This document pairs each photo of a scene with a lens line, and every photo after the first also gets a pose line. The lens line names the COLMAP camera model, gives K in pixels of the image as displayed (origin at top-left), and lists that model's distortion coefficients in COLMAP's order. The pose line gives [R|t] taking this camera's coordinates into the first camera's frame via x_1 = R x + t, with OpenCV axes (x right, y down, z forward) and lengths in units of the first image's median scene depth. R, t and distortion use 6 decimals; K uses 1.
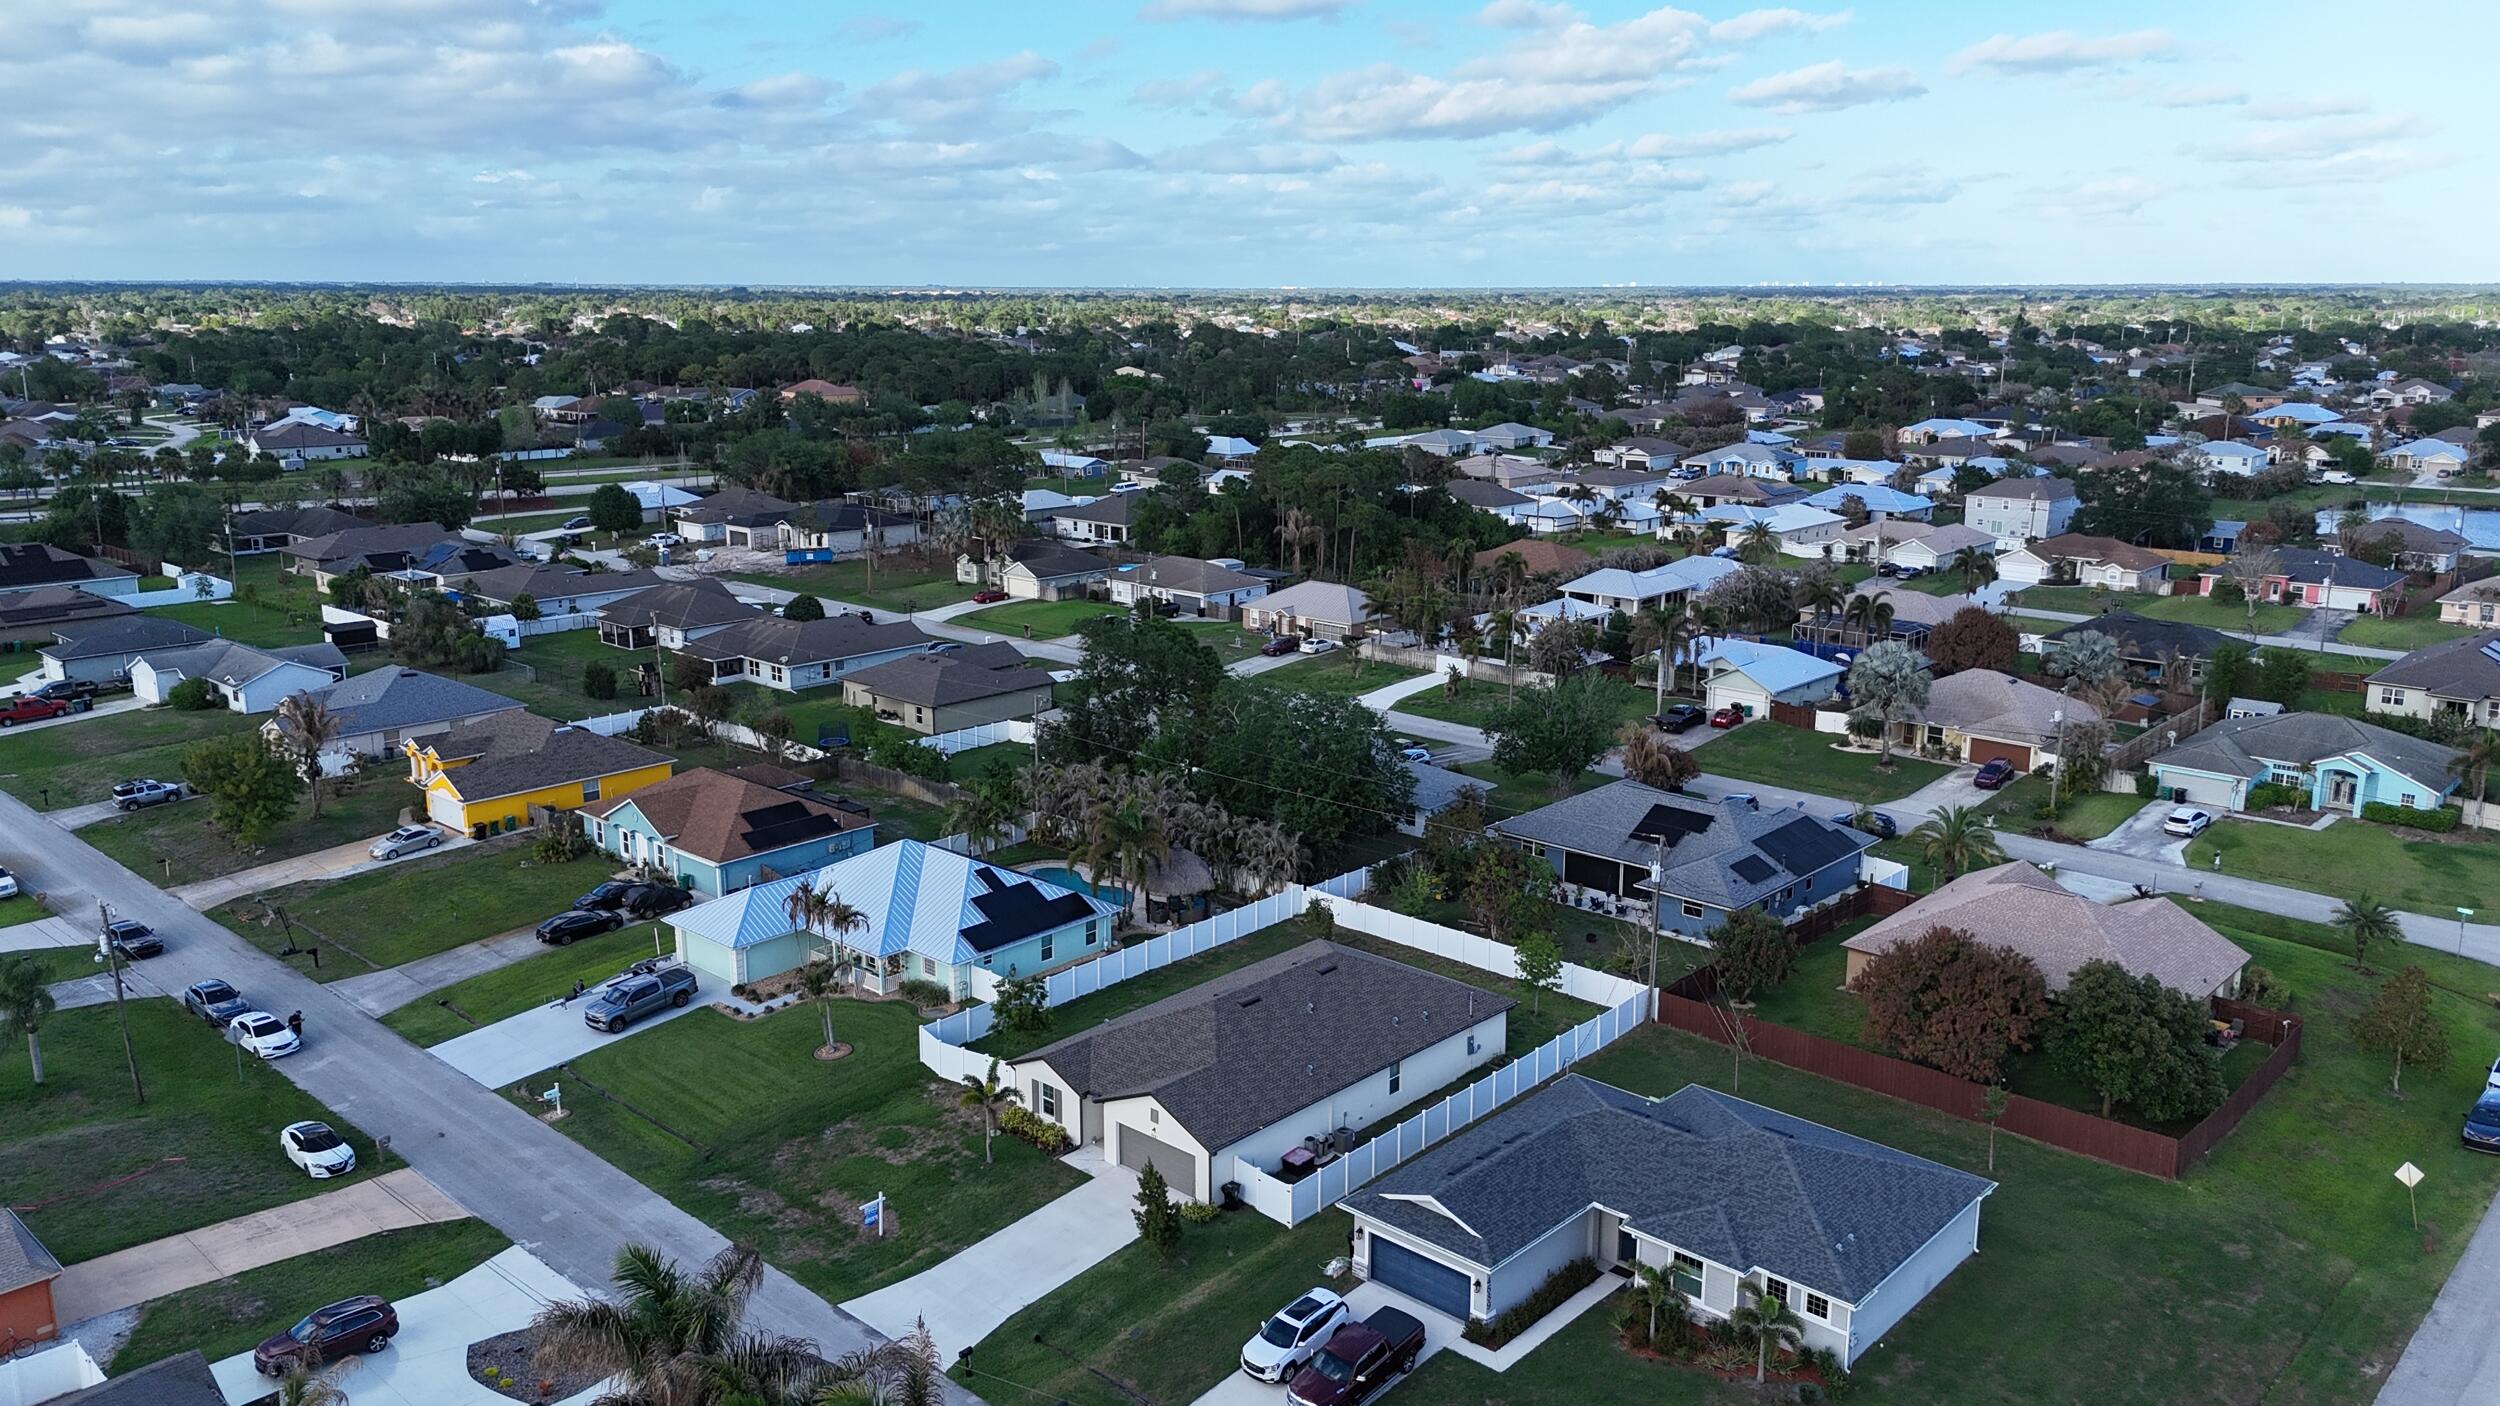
lens RADIAL K [[1828.4, 0, 1250.0], [0, 1828.4, 703.0], [0, 0, 1]] dist [0.088444, -0.087259]
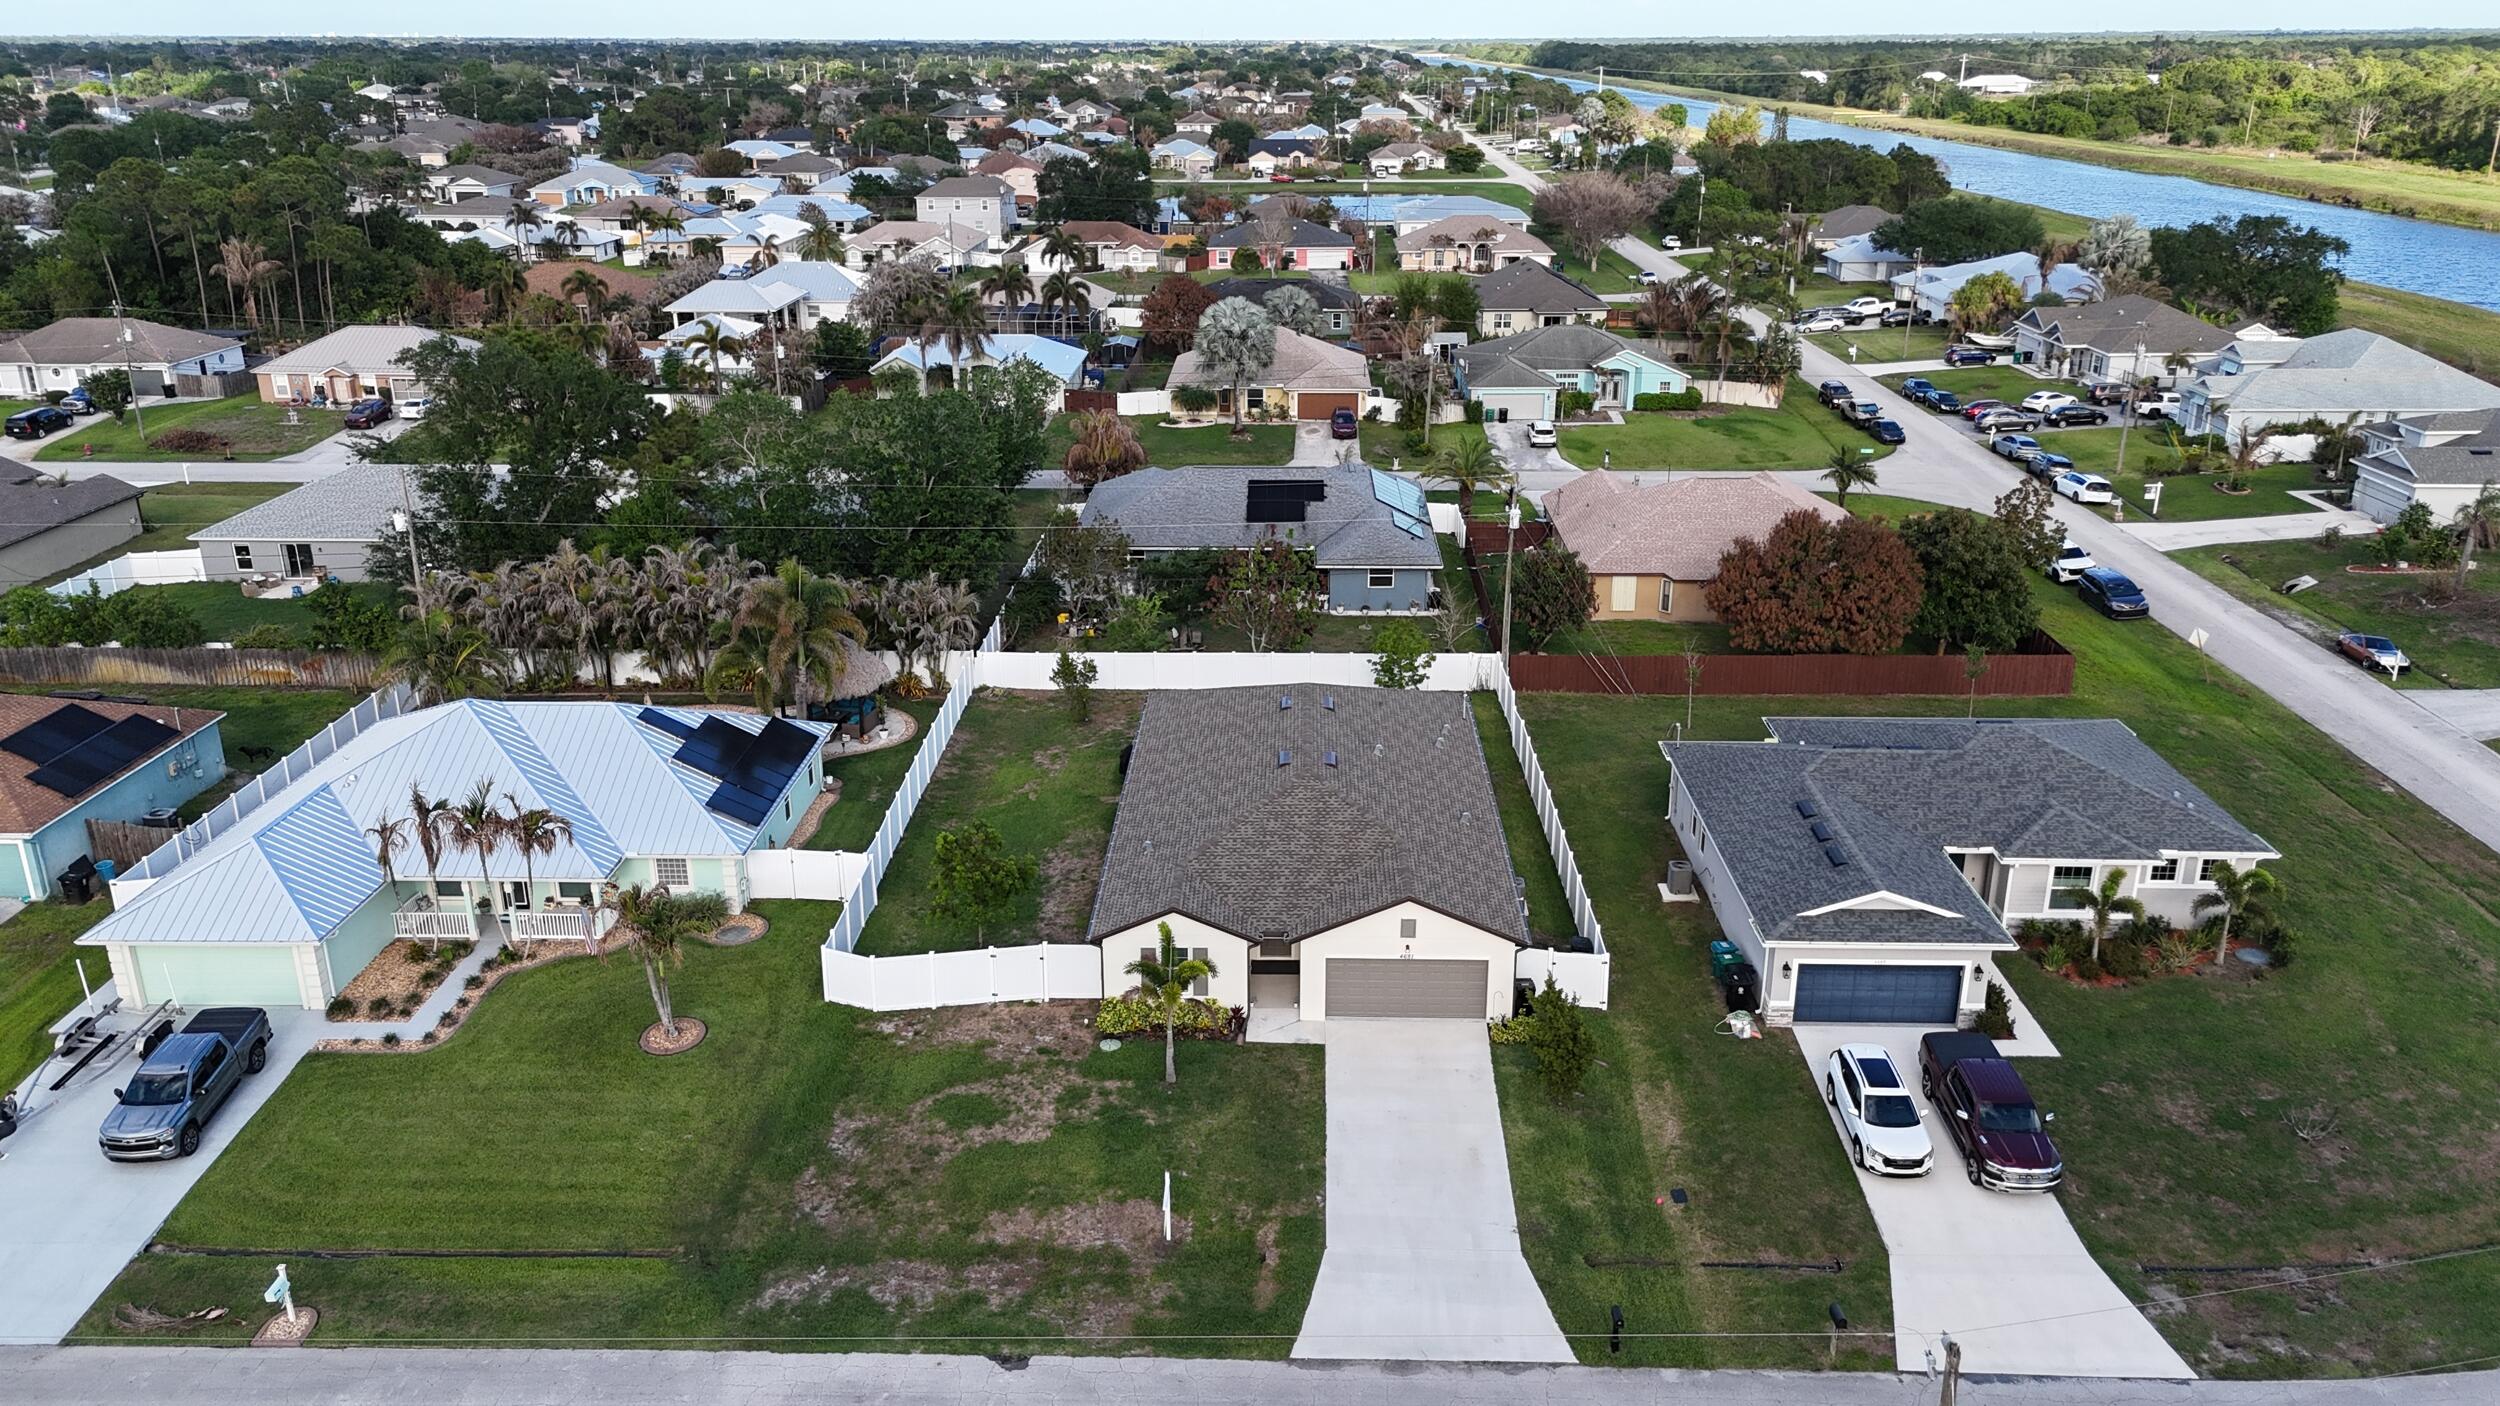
lens RADIAL K [[1828.4, 0, 1250.0], [0, 1828.4, 703.0], [0, 0, 1]] dist [0.088444, -0.087259]
pose [[0.752196, -0.225993, 0.618974, -0.365453], [0.149250, 0.973368, 0.174012, 0.007988], [-0.641815, -0.038509, 0.765892, 0.364764]]
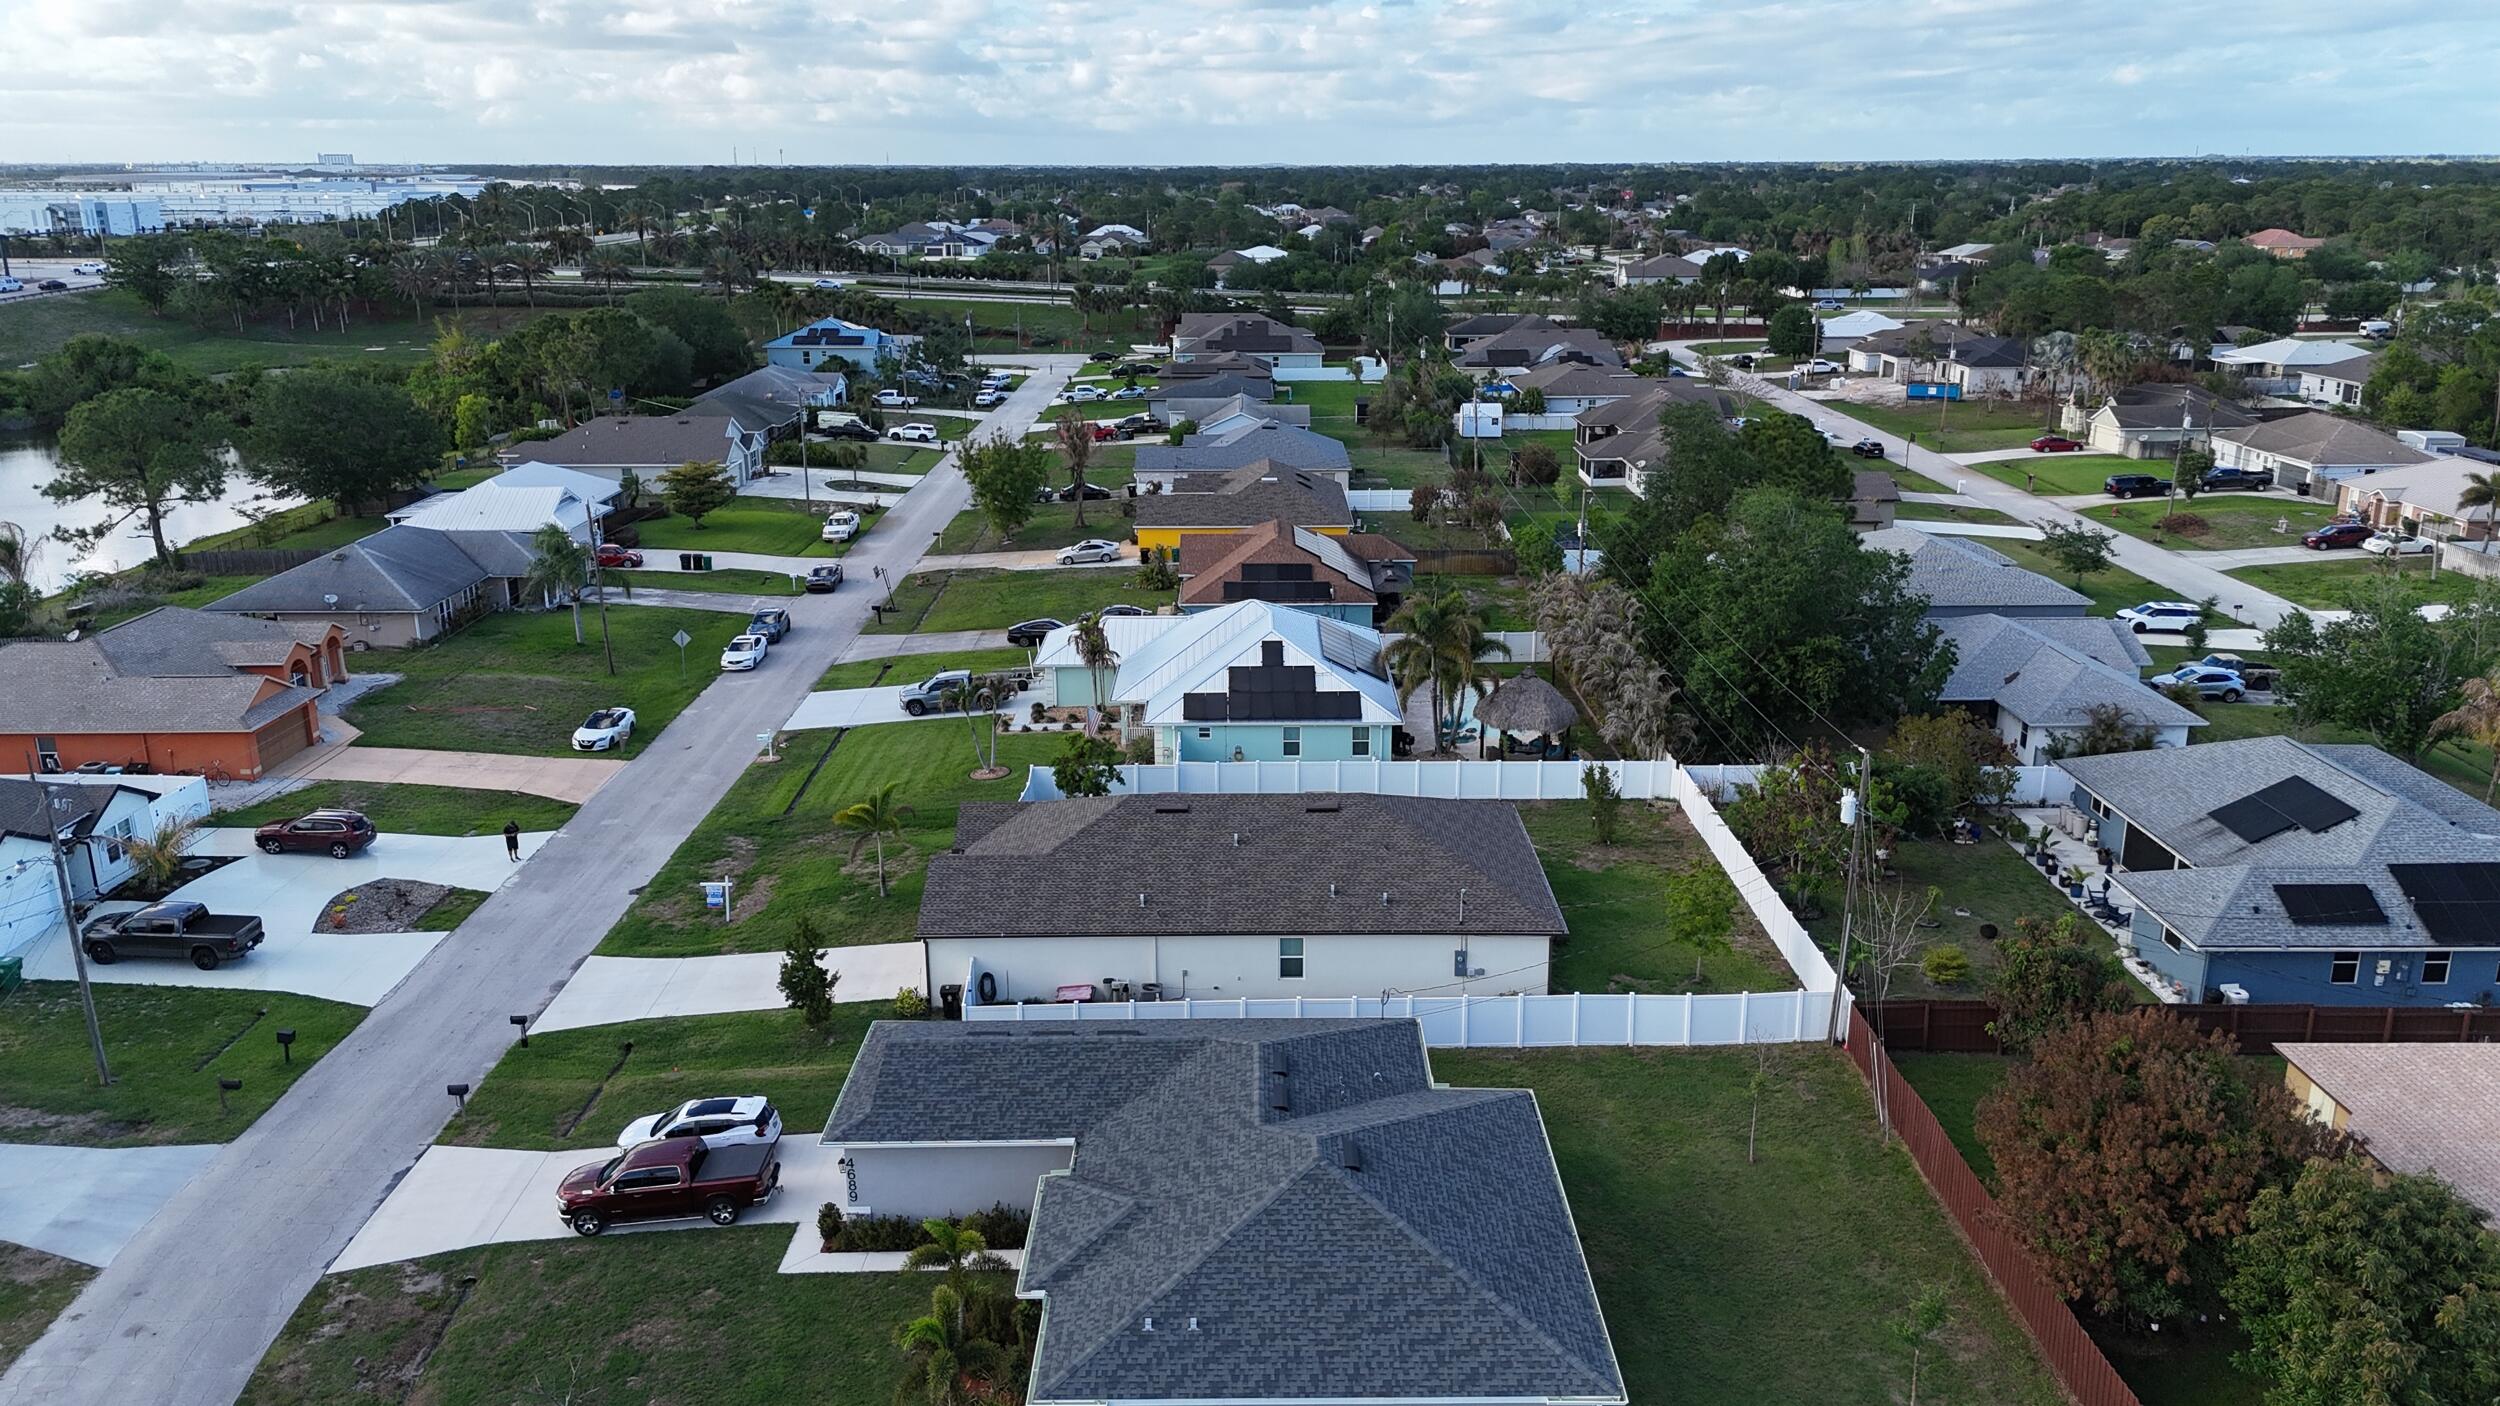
lens RADIAL K [[1828.4, 0, 1250.0], [0, 1828.4, 703.0], [0, 0, 1]] dist [0.088444, -0.087259]
pose [[0.683980, 0.203187, -0.700633, 0.440487], [-0.159099, 0.978857, 0.128556, 0.009406], [0.711941, 0.023540, 0.701845, 0.367020]]
